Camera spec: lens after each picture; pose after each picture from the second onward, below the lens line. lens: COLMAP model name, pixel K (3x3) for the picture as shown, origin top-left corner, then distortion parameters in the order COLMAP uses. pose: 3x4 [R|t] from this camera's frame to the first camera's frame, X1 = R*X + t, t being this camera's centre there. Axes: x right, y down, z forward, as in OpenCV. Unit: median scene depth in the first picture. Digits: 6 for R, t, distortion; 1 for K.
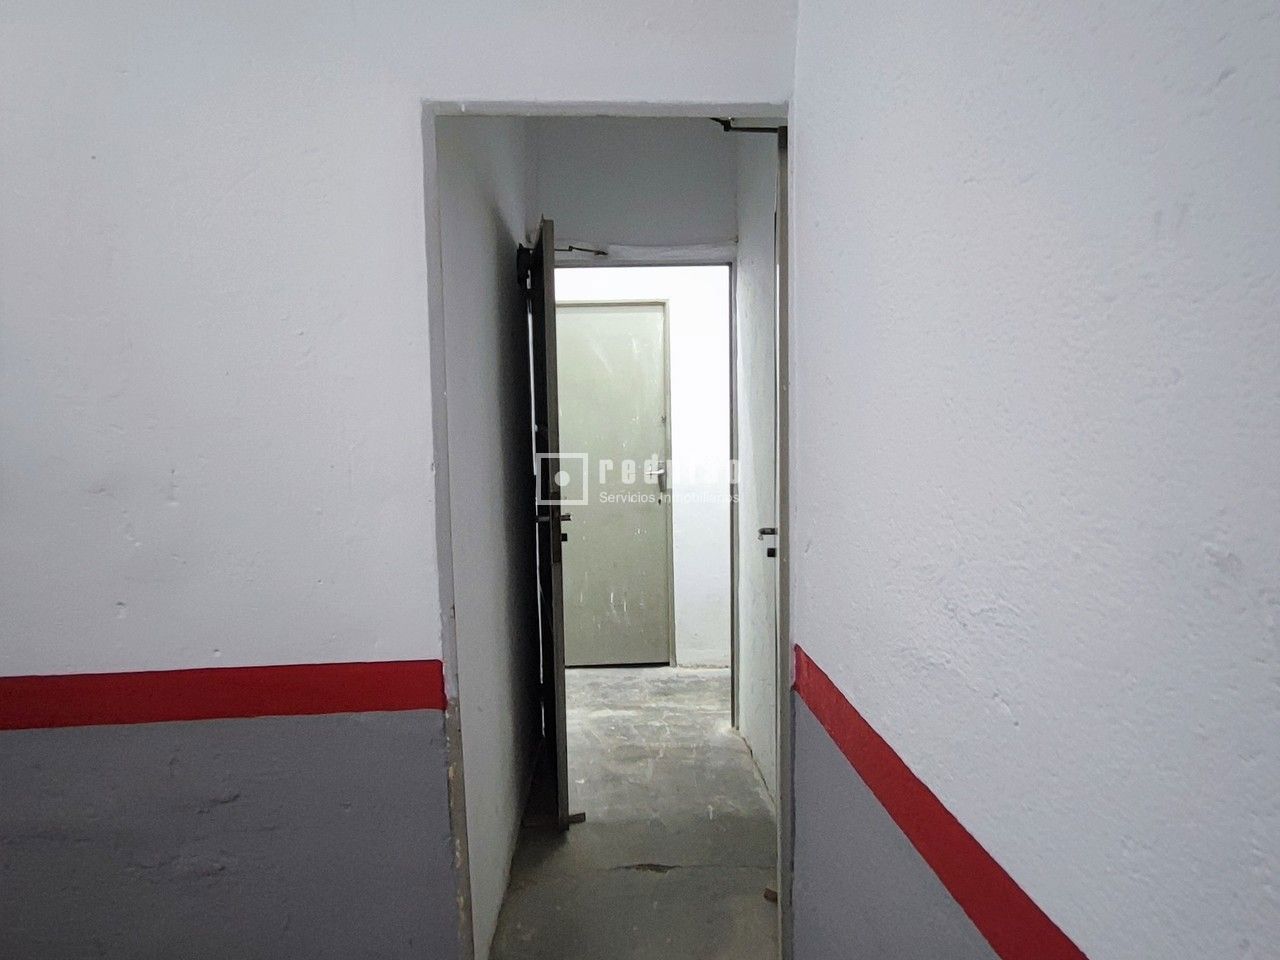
lens RADIAL K [[798.8, 0, 642.8], [0, 798.8, 514.3], [0, 0, 1]] dist [-0.005401, 0.034741]
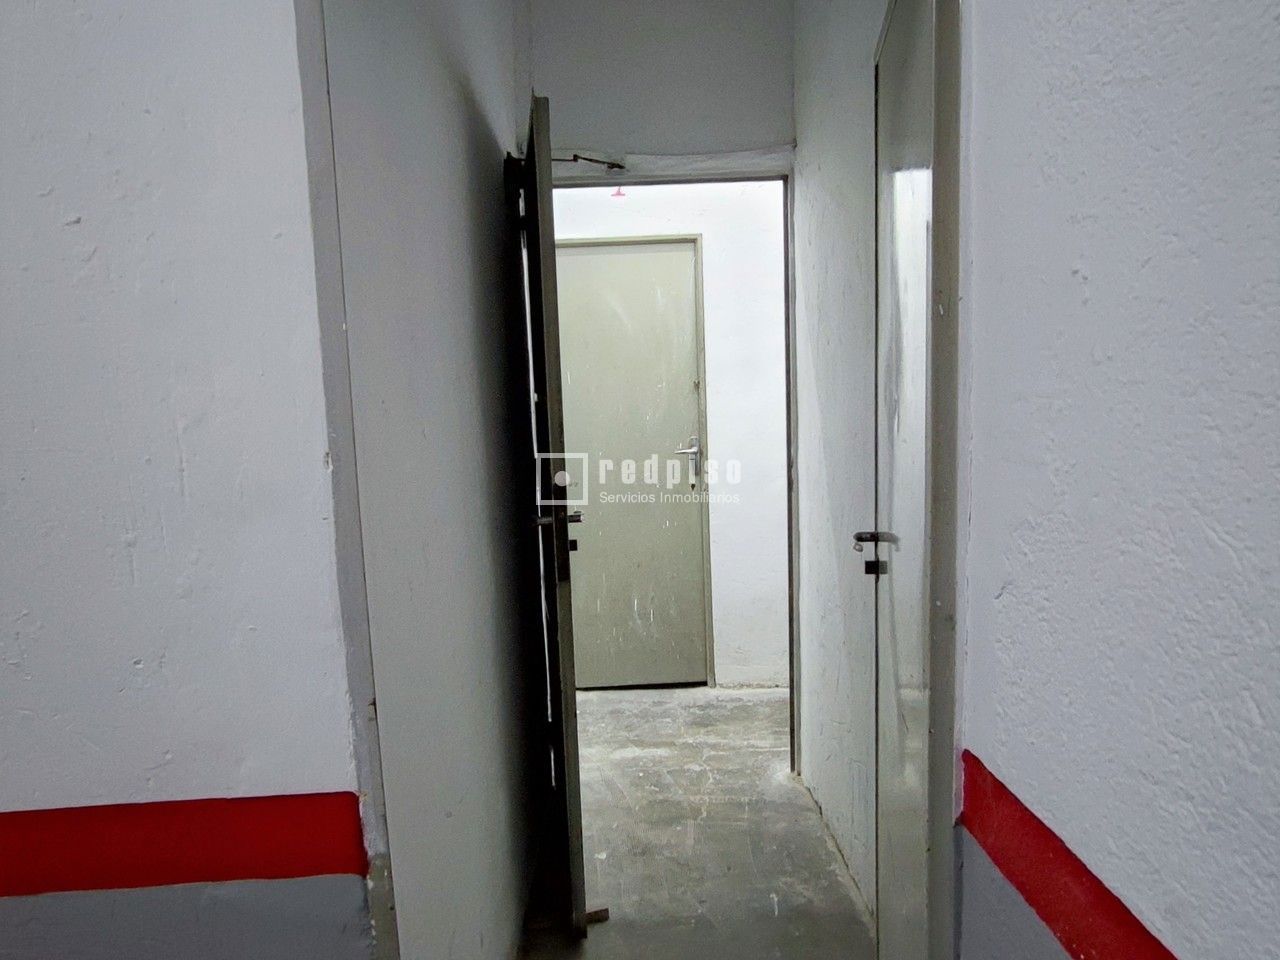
lens RADIAL K [[786.5, 0, 640.0], [0, 786.5, 480.0], [0, 0, 1]] dist [-0.027392, 0.034481]
pose [[0.999575, -0.018074, -0.022868, -0.016610], [0.017849, 0.999790, -0.010029, -0.018575], [0.023044, 0.009617, 0.999688, 0.240139]]
